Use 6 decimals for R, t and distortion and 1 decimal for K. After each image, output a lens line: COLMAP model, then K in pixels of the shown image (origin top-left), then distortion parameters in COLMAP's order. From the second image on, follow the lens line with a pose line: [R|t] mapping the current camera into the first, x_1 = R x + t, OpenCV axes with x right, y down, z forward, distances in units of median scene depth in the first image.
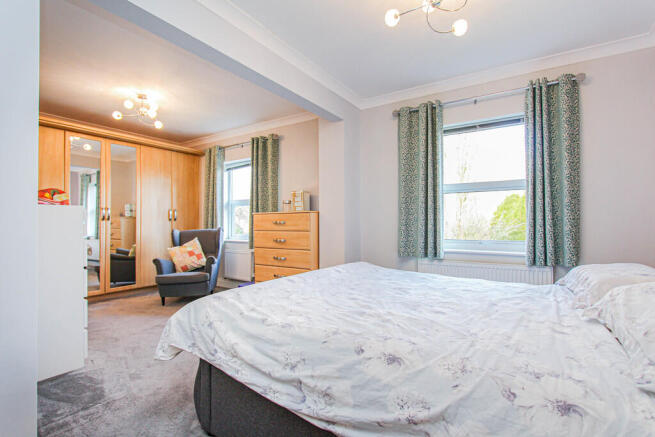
lens RADIAL K [[311.9, 0, 319.4], [0, 311.9, 219.8], [0, 0, 1]] dist [-0.001647, -0.000106]
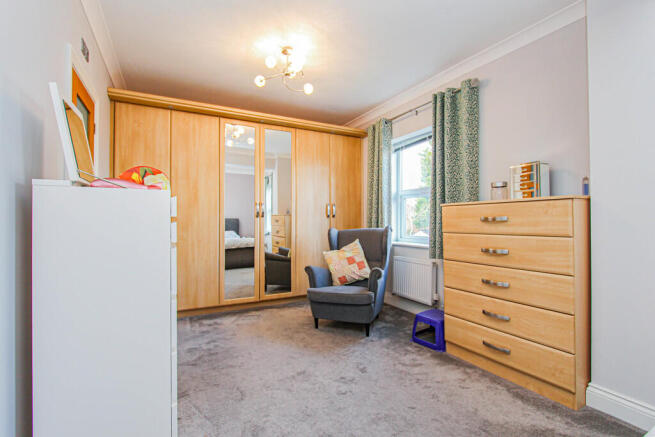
lens RADIAL K [[311.9, 0, 319.4], [0, 311.9, 219.8], [0, 0, 1]] dist [-0.001647, -0.000106]
pose [[0.875020, -0.001520, -0.484084, -0.107567], [0.005123, 0.999968, 0.006122, 0.004091], [0.484059, -0.007837, 0.875000, 0.290359]]
